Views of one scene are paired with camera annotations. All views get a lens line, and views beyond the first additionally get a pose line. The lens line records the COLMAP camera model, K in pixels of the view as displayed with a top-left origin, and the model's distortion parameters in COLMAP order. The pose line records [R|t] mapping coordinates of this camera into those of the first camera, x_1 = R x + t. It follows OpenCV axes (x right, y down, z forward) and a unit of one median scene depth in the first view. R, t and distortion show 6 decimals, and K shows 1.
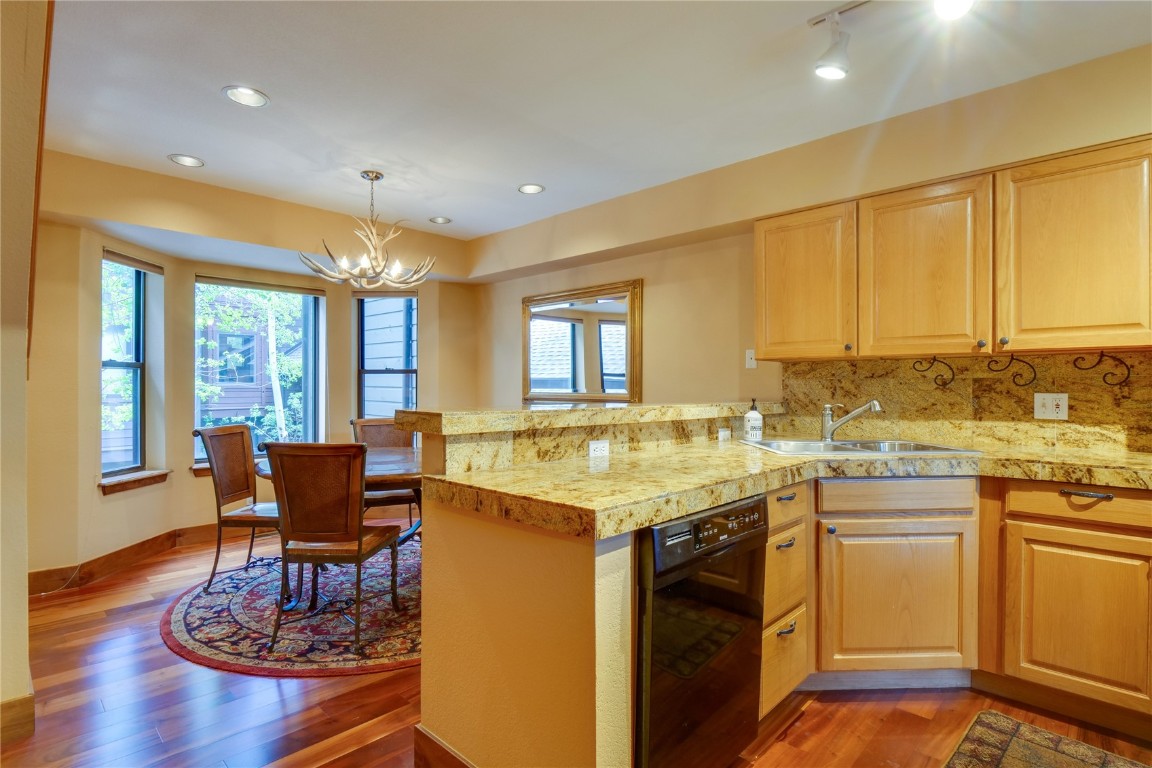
lens RADIAL K [[571.9, 0, 573.9], [0, 571.9, 387.3], [0, 0, 1]] dist [-0.013228, 0.000367]
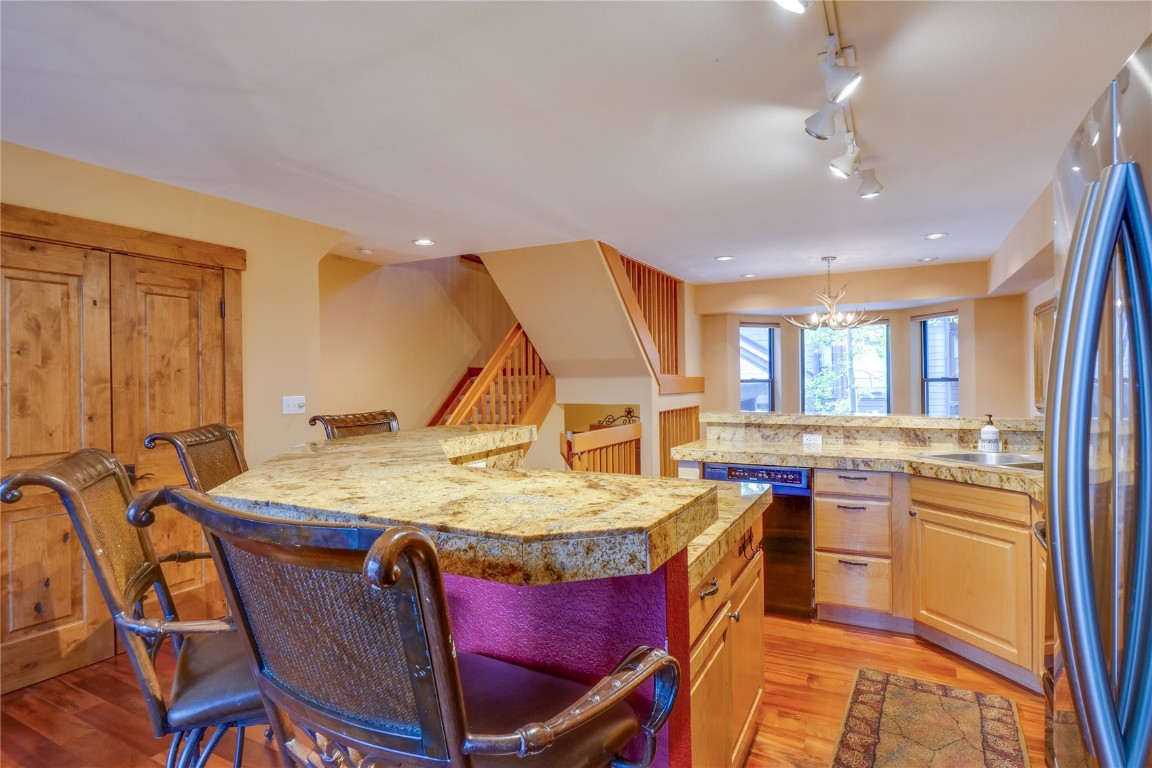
lens RADIAL K [[571.9, 0, 582.2], [0, 571.9, 384.3], [0, 0, 1]] dist [-0.013228, 0.000367]
pose [[0.289109, -0.002692, -0.957292, 1.053792], [0.009016, 0.999959, -0.000089, -0.043077], [0.957254, -0.008605, 0.289121, -0.092684]]
